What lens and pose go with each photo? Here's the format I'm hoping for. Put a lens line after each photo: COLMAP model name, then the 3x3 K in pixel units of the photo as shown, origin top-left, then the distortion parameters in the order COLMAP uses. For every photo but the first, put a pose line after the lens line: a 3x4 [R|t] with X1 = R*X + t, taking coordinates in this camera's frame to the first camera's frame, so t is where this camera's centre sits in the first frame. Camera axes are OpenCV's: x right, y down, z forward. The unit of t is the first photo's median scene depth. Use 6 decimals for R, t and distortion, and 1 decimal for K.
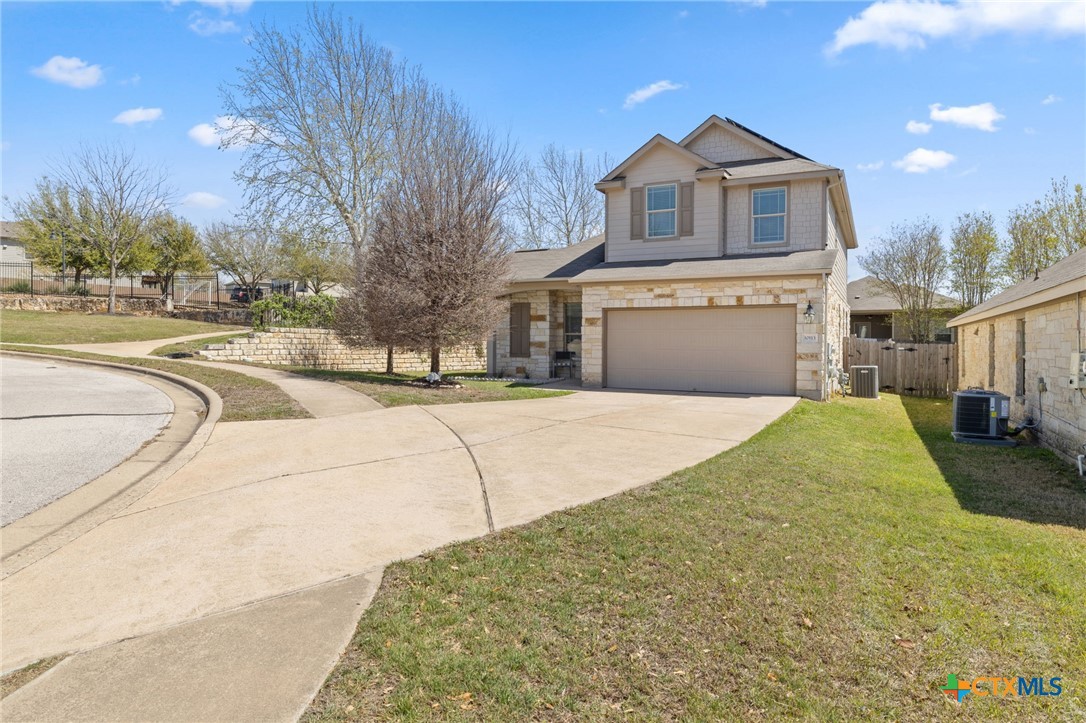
lens RADIAL K [[691.6, 0, 543.1], [0, 691.6, 324.3], [0, 0, 1]] dist [-0.000899, -0.000536]
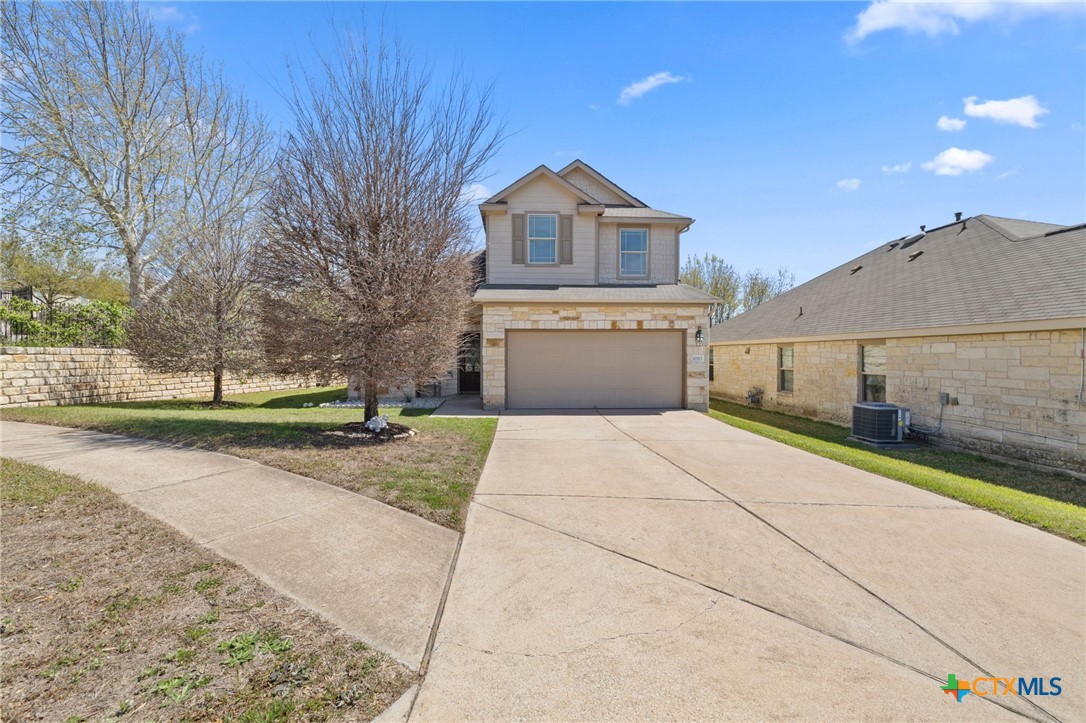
lens RADIAL K [[457.9, 0, 544.2], [0, 457.9, 354.0], [0, 0, 1]] dist [0.001153, -0.000423]
pose [[0.864838, -0.007118, 0.502001, -0.189312], [-0.007848, 0.999586, 0.027692, -0.006071], [-0.501990, -0.027889, 0.864423, 0.398113]]
